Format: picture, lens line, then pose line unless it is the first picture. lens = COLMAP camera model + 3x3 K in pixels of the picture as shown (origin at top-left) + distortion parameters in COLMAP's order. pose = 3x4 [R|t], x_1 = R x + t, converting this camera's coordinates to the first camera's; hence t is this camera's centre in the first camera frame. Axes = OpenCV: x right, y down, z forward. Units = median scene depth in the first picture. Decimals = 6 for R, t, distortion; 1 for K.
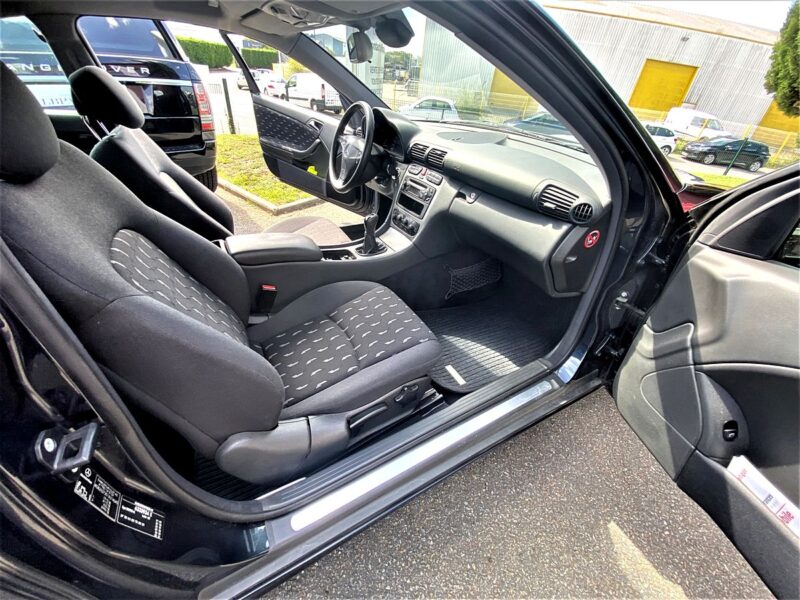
lens RADIAL K [[318.9, 0, 403.3], [0, 318.9, 293.5], [0, 0, 1]] dist [-0.000761, -0.010465]
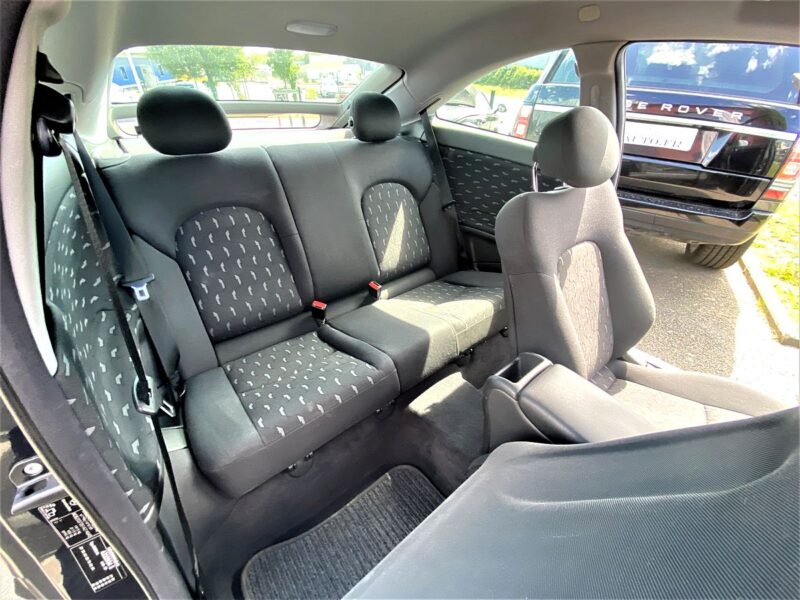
lens RADIAL K [[318.9, 0, 403.3], [0, 318.9, 293.5], [0, 0, 1]] dist [-0.000761, -0.010465]
pose [[0.150362, 0.477381, -0.865736, -0.049229], [-0.563350, 0.760984, 0.321776, -0.128181], [0.812421, 0.439329, 0.383356, 0.183097]]
